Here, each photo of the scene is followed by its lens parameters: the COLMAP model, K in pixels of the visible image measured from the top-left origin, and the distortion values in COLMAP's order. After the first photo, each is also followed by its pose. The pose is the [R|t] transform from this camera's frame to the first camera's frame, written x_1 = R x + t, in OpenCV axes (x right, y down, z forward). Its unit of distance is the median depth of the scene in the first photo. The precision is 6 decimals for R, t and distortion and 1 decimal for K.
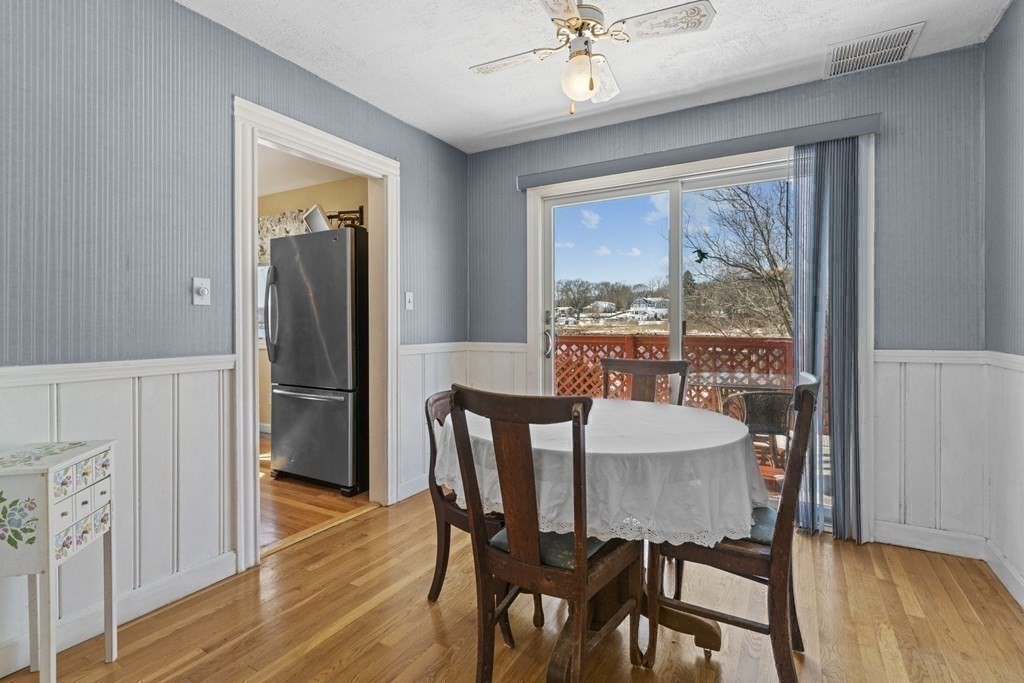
lens RADIAL K [[486.9, 0, 522.6], [0, 486.9, 328.0], [0, 0, 1]] dist [0.003530, 0.000797]
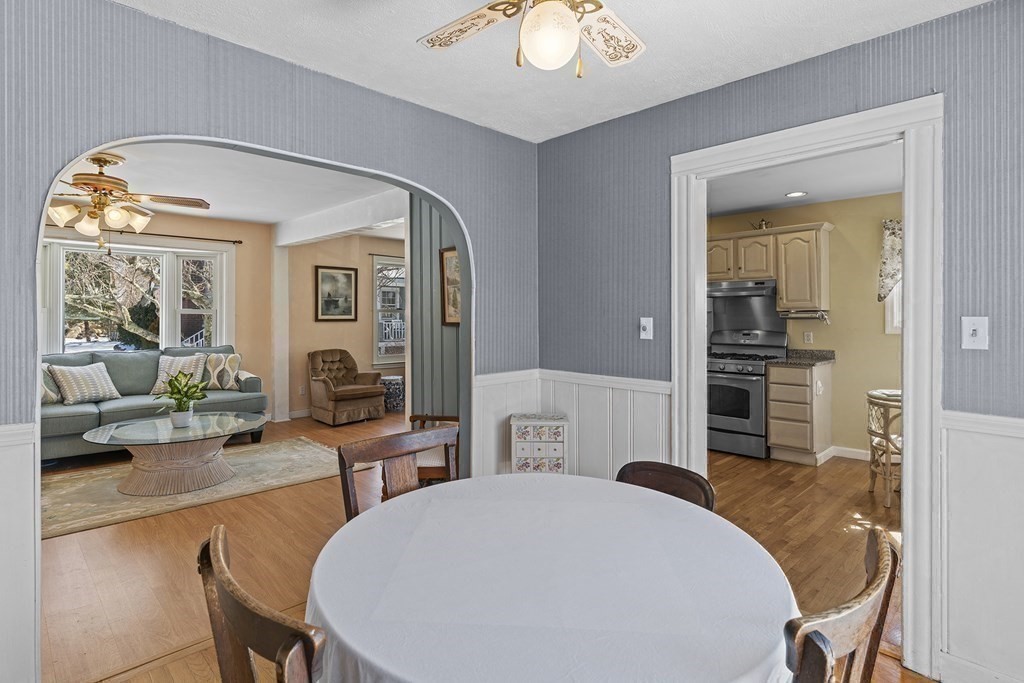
lens RADIAL K [[511.6, 0, 500.4], [0, 511.6, 311.9], [0, 0, 1]] dist [0.000638, -0.000334]
pose [[-0.286817, -0.000277, -0.957985, 0.462488], [-0.008247, 0.999964, 0.002180, -0.076127], [0.957950, 0.008526, -0.286809, 0.661505]]
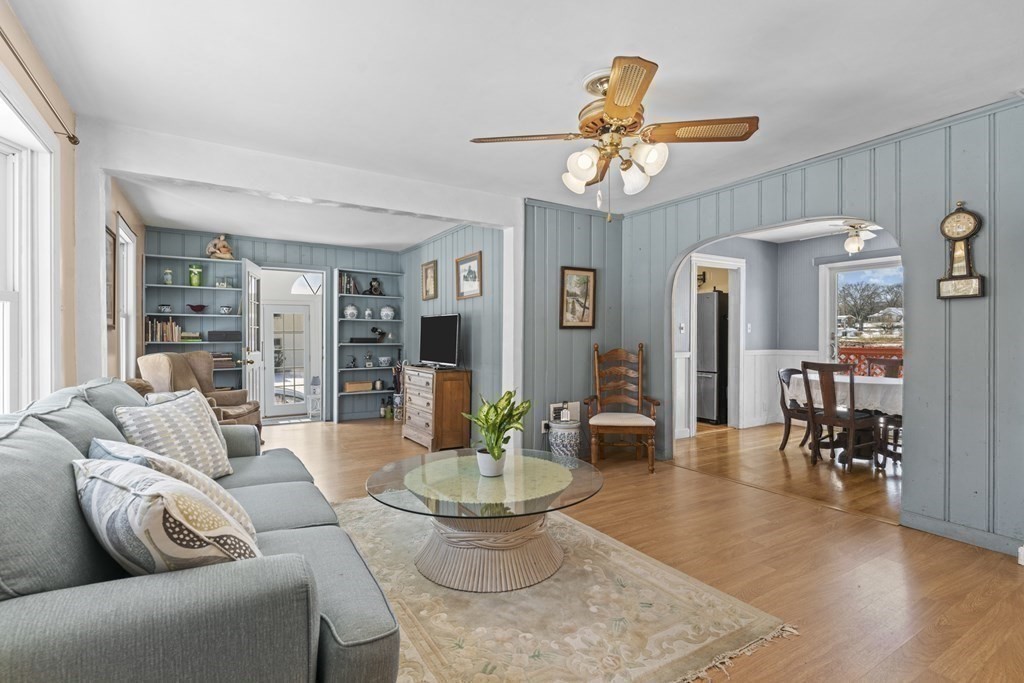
lens RADIAL K [[486.9, 0, 505.4], [0, 486.9, 333.6], [0, 0, 1]] dist [0.003530, 0.000797]
pose [[0.869512, 0.003081, -0.493902, -0.115292], [-0.007716, 0.999943, -0.007347, -0.011504], [0.493852, 0.010199, 0.869486, -1.191815]]
